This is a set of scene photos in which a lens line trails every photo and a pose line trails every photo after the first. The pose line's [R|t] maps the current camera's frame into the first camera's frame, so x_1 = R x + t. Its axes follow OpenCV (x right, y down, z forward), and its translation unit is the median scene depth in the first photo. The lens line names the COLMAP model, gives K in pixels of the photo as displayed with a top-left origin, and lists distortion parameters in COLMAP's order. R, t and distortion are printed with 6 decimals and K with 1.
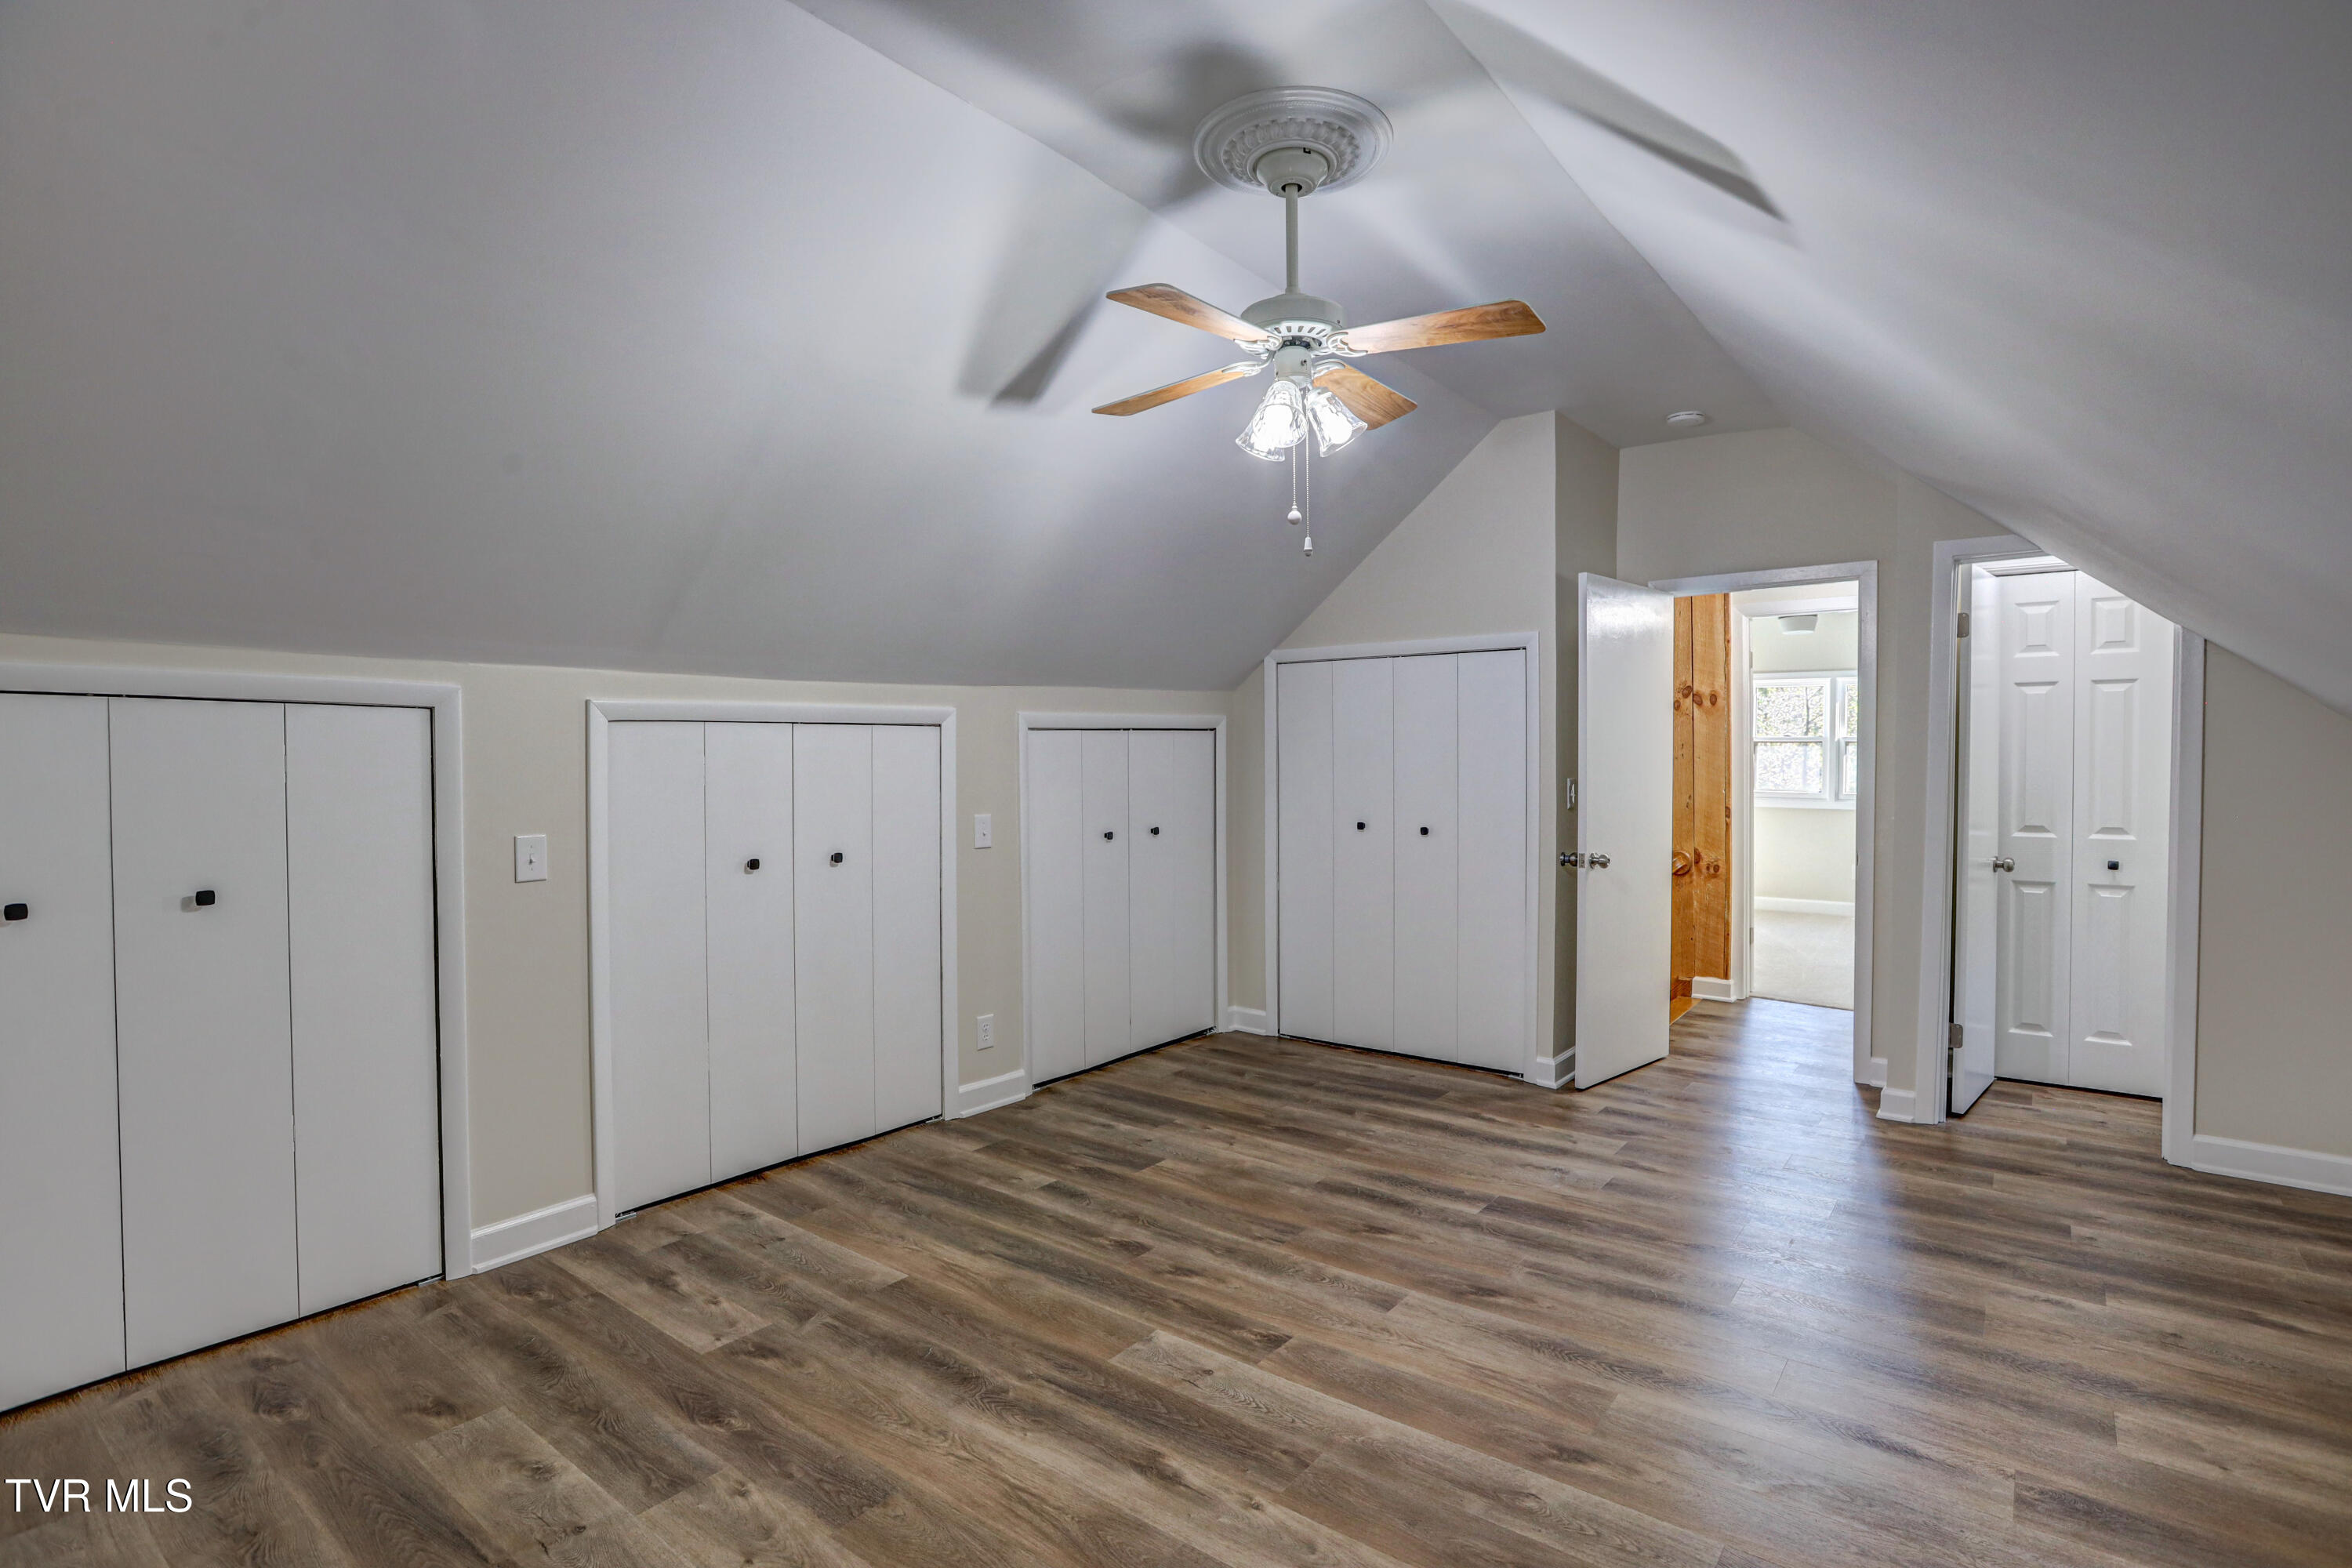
lens RADIAL K [[1138.5, 0, 1176.8], [0, 1138.5, 774.7], [0, 0, 1]] dist [-0.036451, 0.011672]
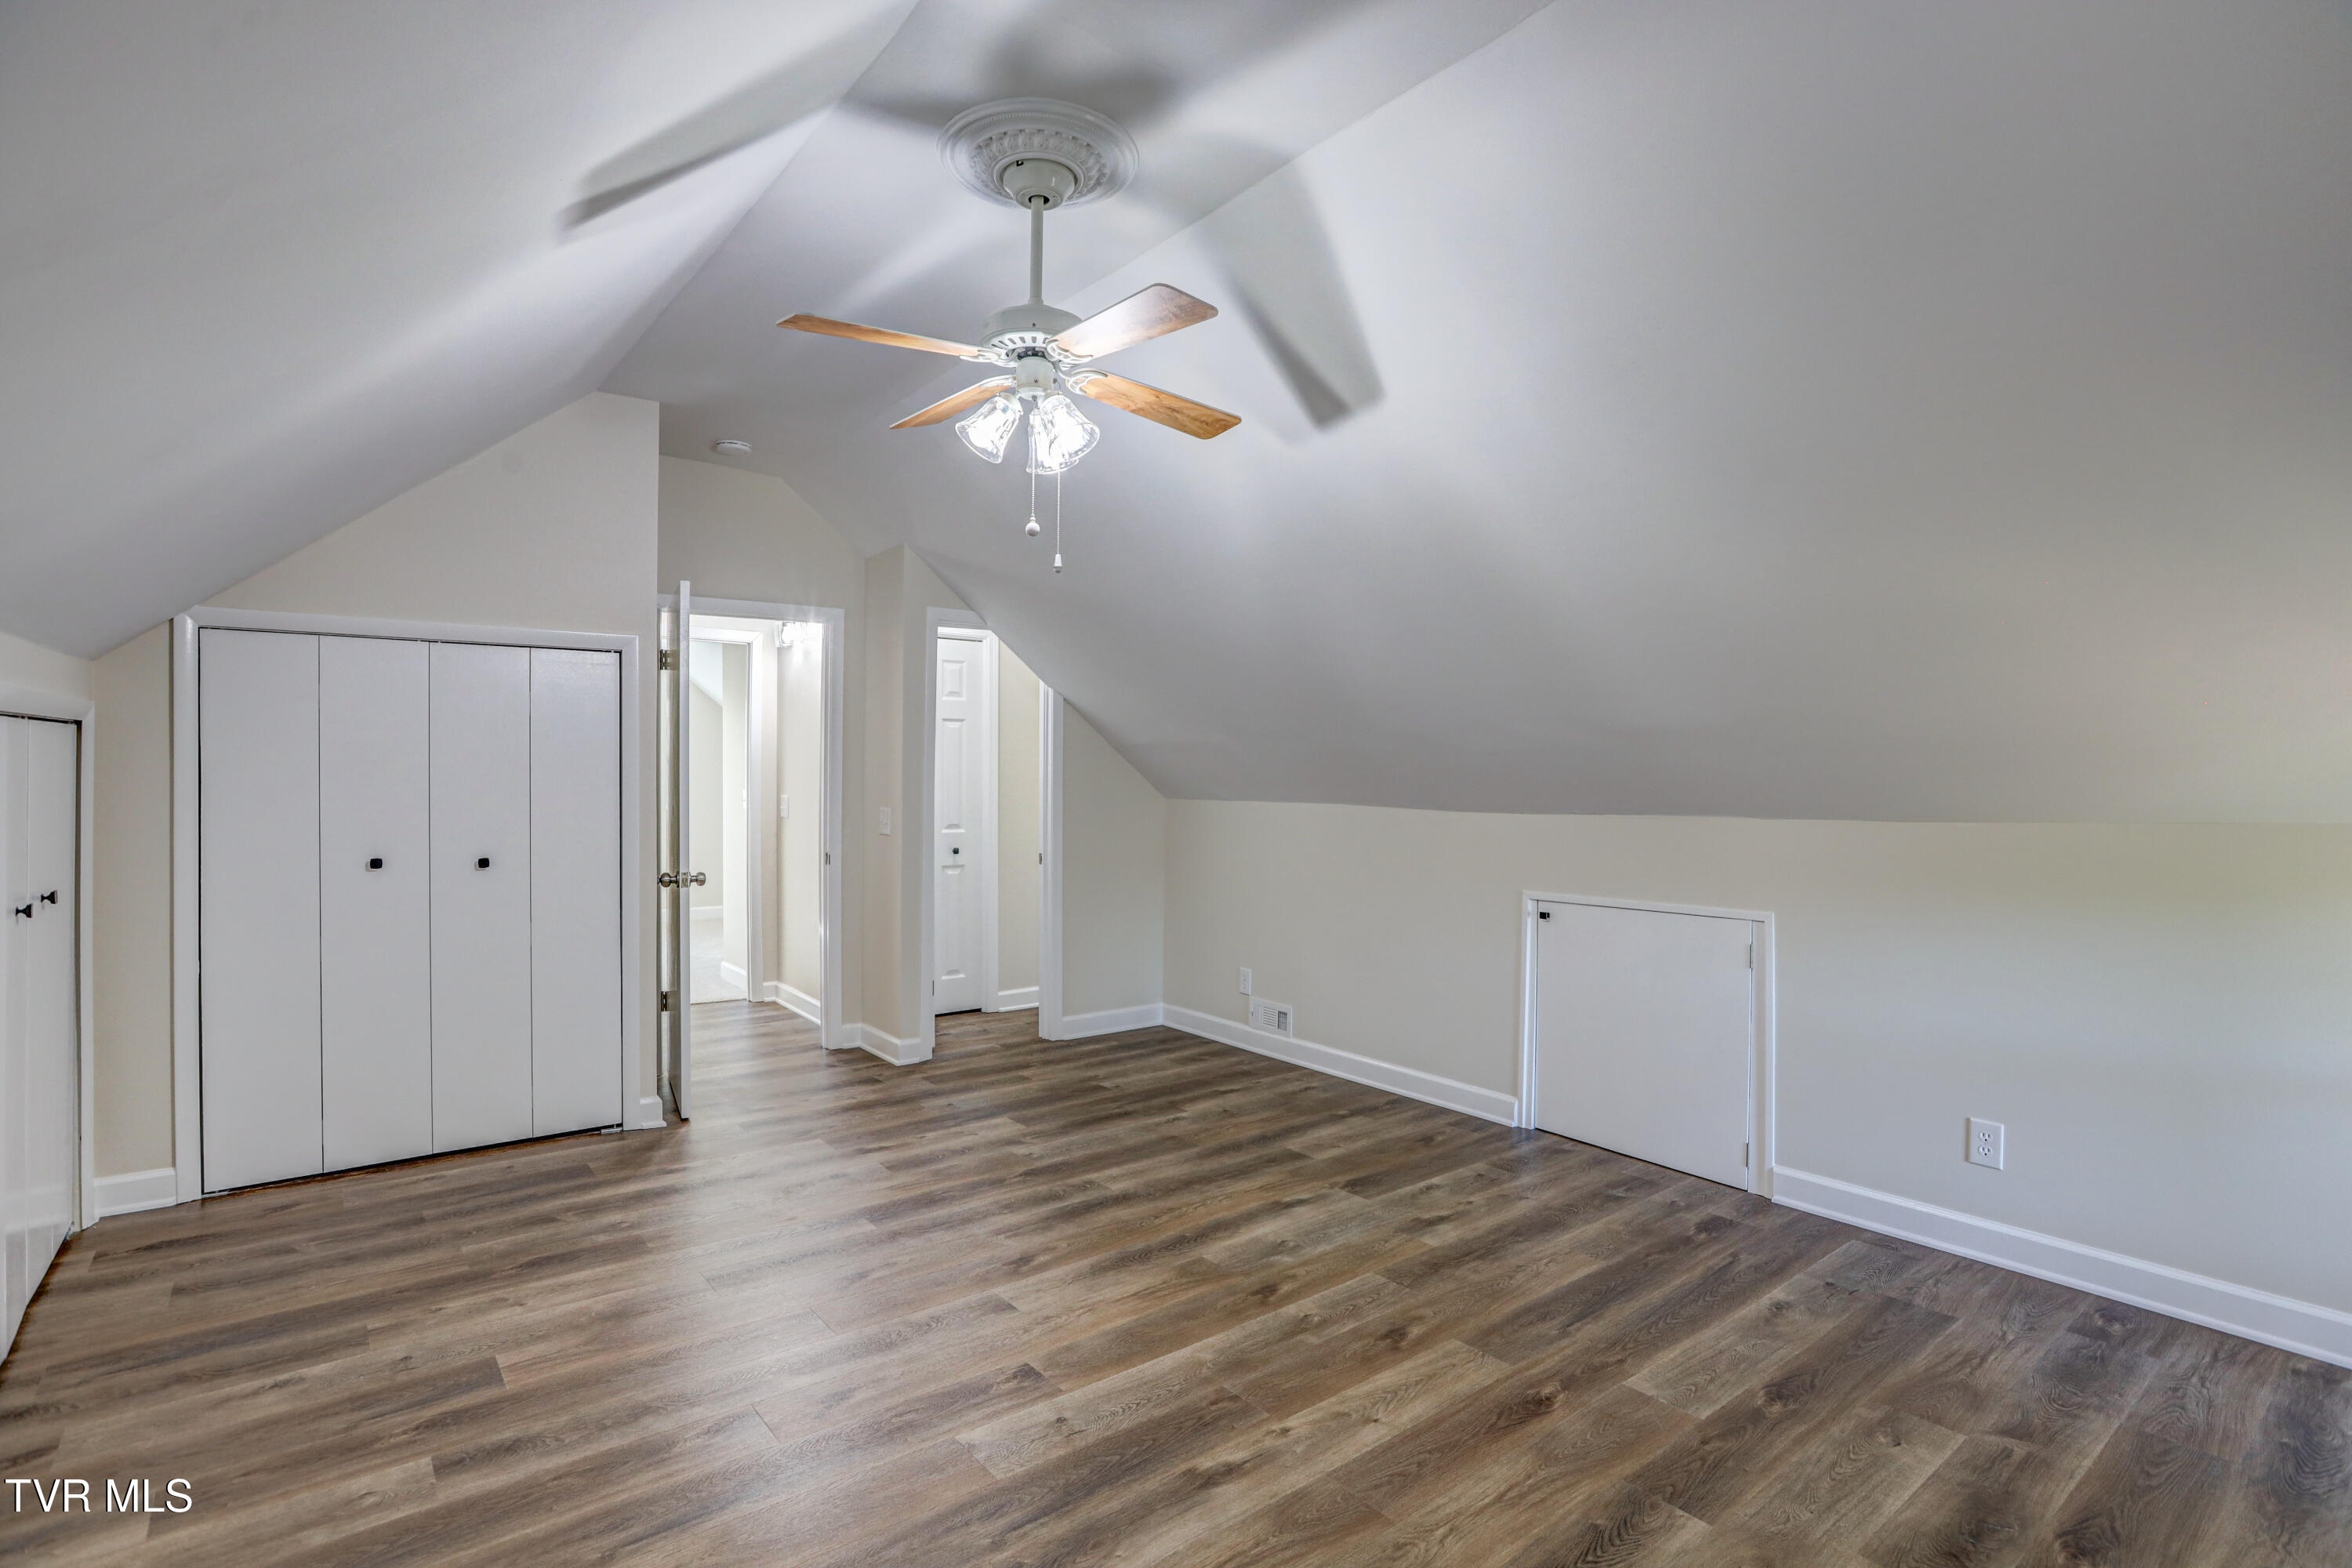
lens RADIAL K [[1138.5, 0, 1174.1], [0, 1138.5, 776.4], [0, 0, 1]] dist [-0.036451, 0.011672]
pose [[0.241097, 0.004027, 0.970493, -0.687837], [0.008279, 0.999946, -0.006206, -0.002997], [-0.970466, 0.009531, 0.241050, 0.534838]]
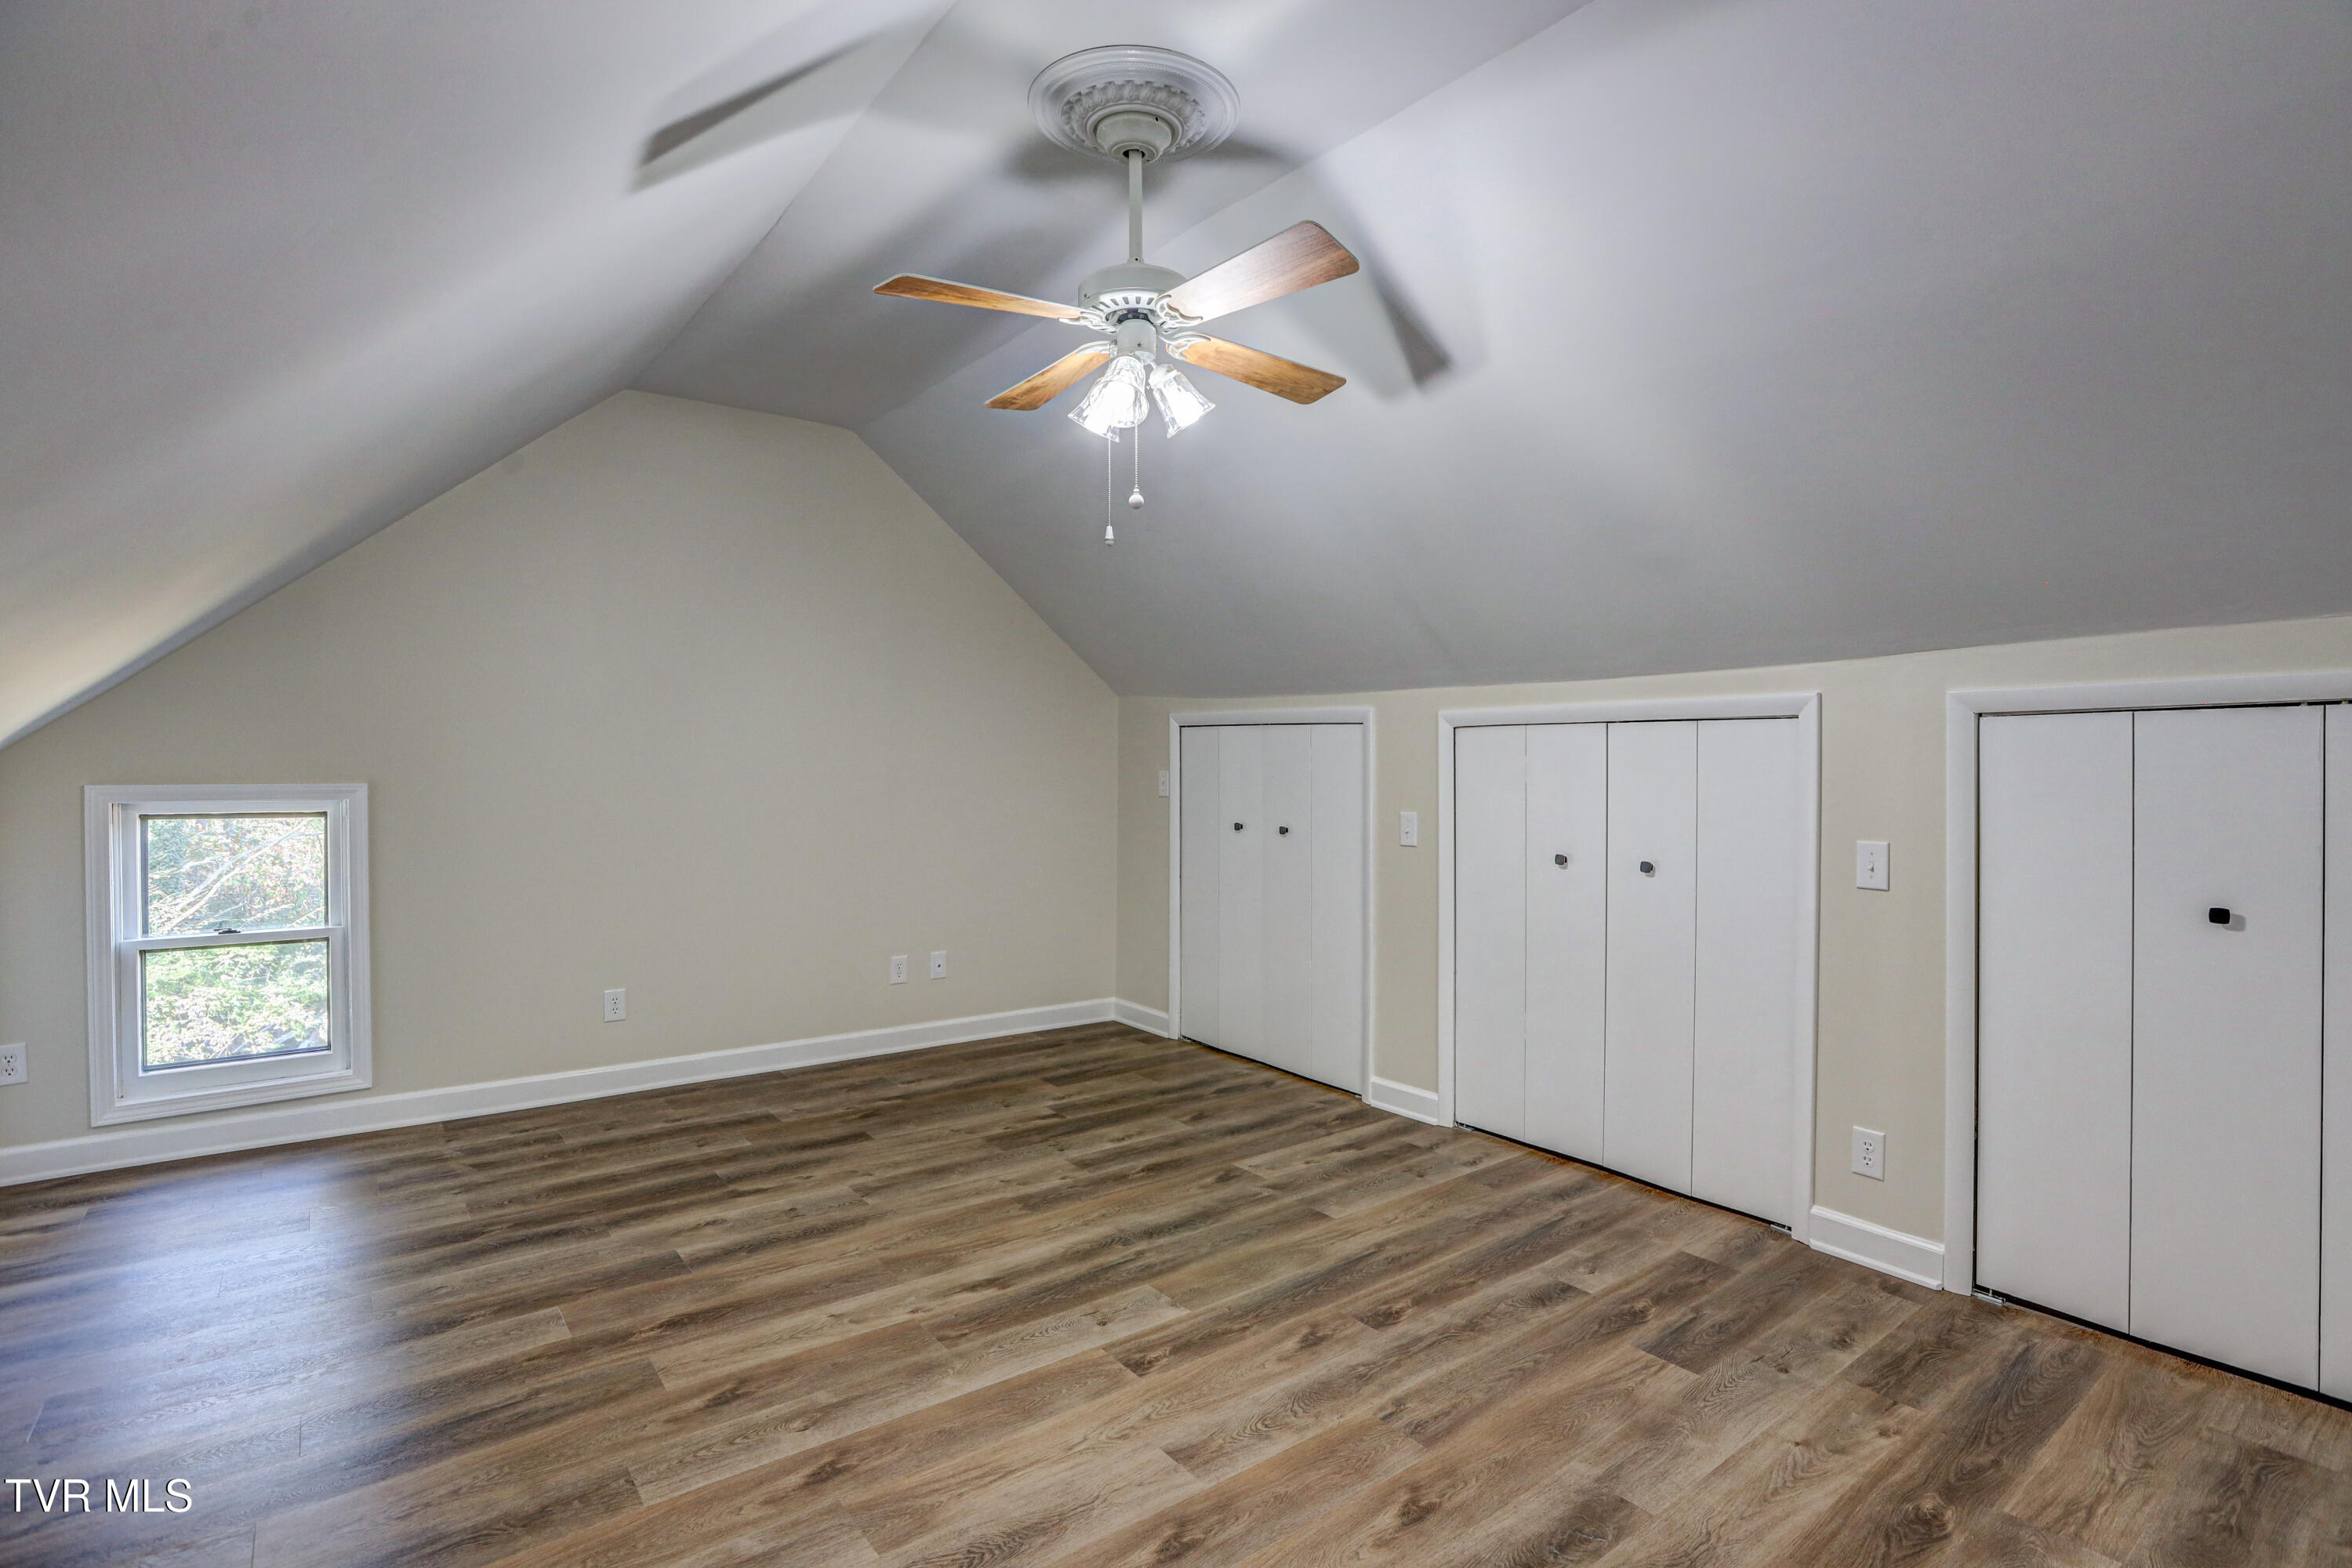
lens RADIAL K [[1138.5, 0, 1176.6], [0, 1138.5, 779.3], [0, 0, 1]] dist [-0.036451, 0.011672]
pose [[-0.252458, 0.019208, -0.967417, 0.833363], [-0.016099, 0.999581, 0.024048, -0.017147], [0.967474, 0.021646, -0.252043, 1.055074]]
